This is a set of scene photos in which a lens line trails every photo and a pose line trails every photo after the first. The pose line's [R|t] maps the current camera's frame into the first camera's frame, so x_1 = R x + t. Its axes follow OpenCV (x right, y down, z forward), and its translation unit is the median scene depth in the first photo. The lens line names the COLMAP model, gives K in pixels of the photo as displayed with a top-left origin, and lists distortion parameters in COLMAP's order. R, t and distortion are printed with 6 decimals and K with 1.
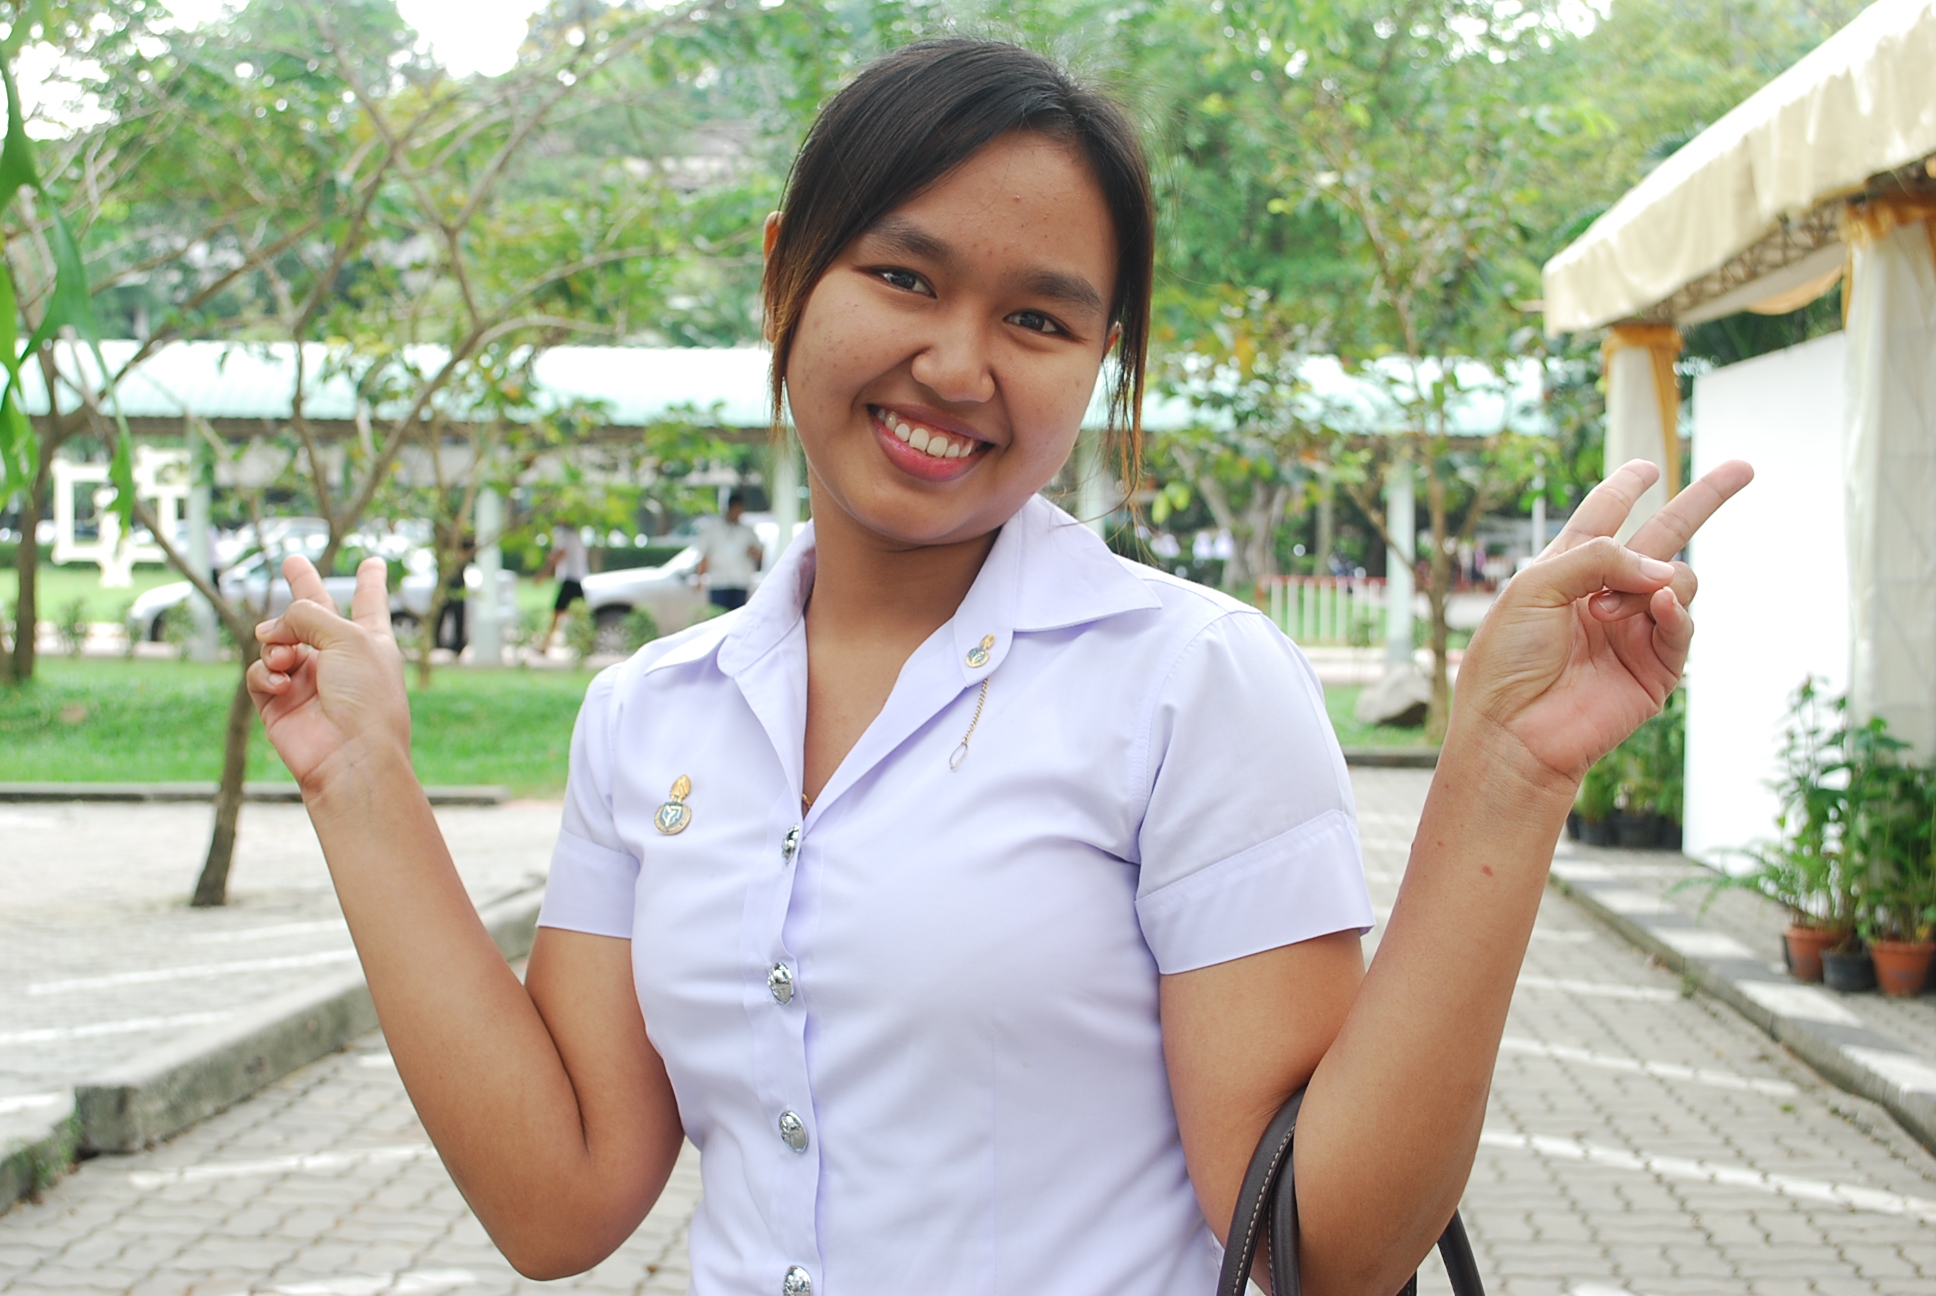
lens RADIAL K [[2414.3, 0, 966.9], [0, 2414.3, 637.5], [0, 0, 1]] dist [-0.032303, 0.000000]
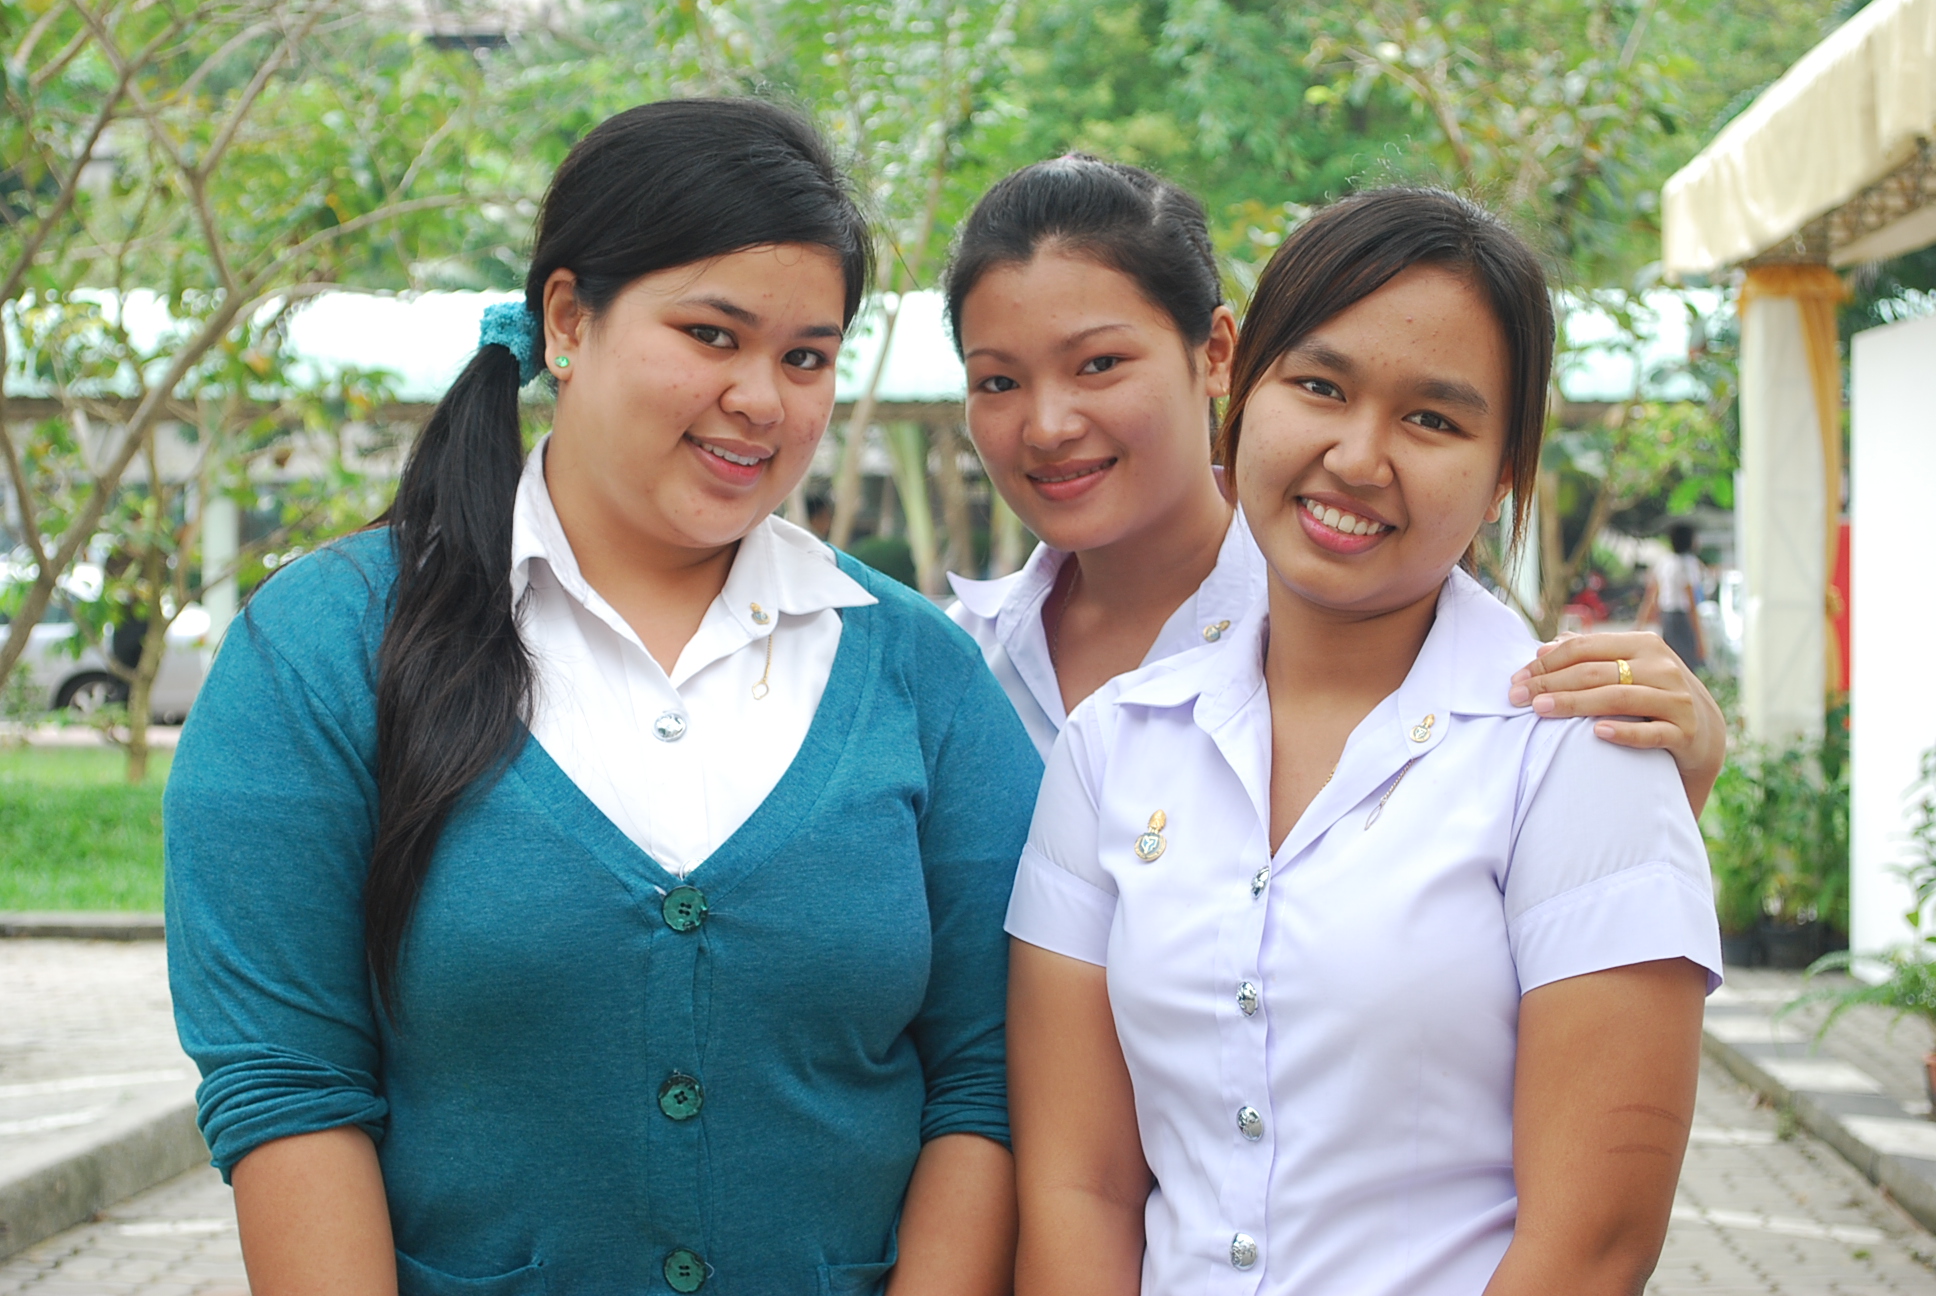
lens RADIAL K [[3740.8, 0, 968.8], [0, 3740.8, 661.3], [0, 0, 1]] dist [0.085458, 0.000000]
pose [[0.999850, -0.014938, 0.008804, 0.015161], [0.015024, 0.999838, -0.009872, 0.000437], [-0.008655, 0.010003, 0.999913, -0.159134]]
